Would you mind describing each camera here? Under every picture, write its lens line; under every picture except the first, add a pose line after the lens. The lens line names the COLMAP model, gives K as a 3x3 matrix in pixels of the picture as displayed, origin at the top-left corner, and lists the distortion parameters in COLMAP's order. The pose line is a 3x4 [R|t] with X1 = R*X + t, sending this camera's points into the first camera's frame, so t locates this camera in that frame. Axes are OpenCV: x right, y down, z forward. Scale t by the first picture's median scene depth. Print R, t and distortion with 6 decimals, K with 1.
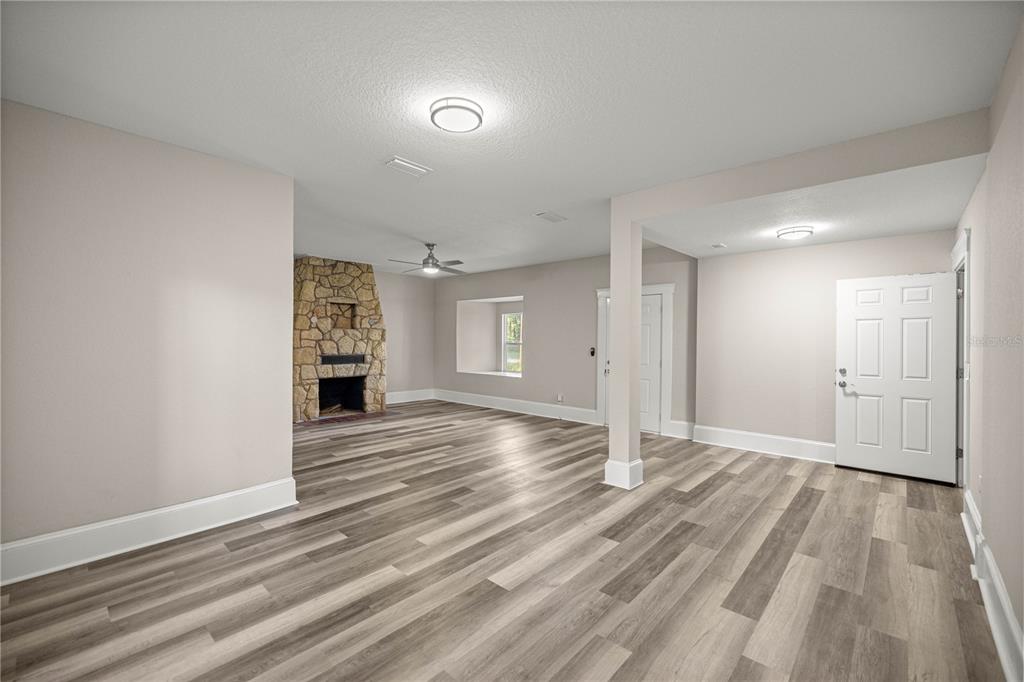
lens RADIAL K [[431.3, 0, 512.5], [0, 431.3, 340.2], [0, 0, 1]] dist [0.000462, -0.000004]
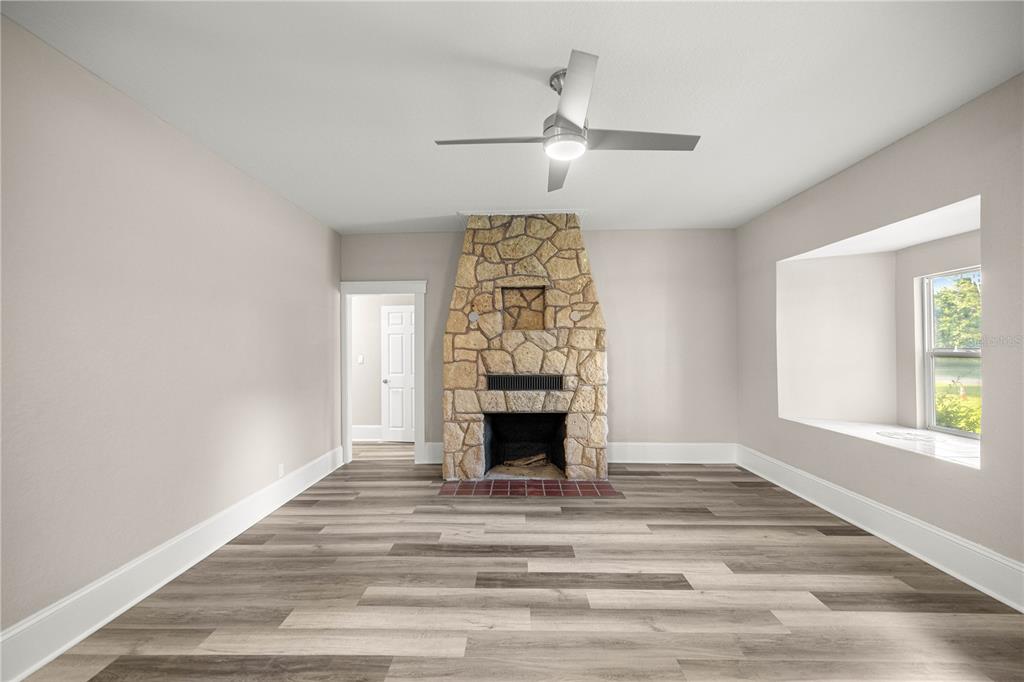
lens RADIAL K [[431.3, 0, 508.6], [0, 431.3, 343.0], [0, 0, 1]] dist [0.000462, -0.000004]
pose [[0.654995, -0.021329, -0.755333, 0.035703], [0.008365, 0.999745, -0.020977, 0.003386], [0.755587, 0.007421, 0.655006, 0.596462]]
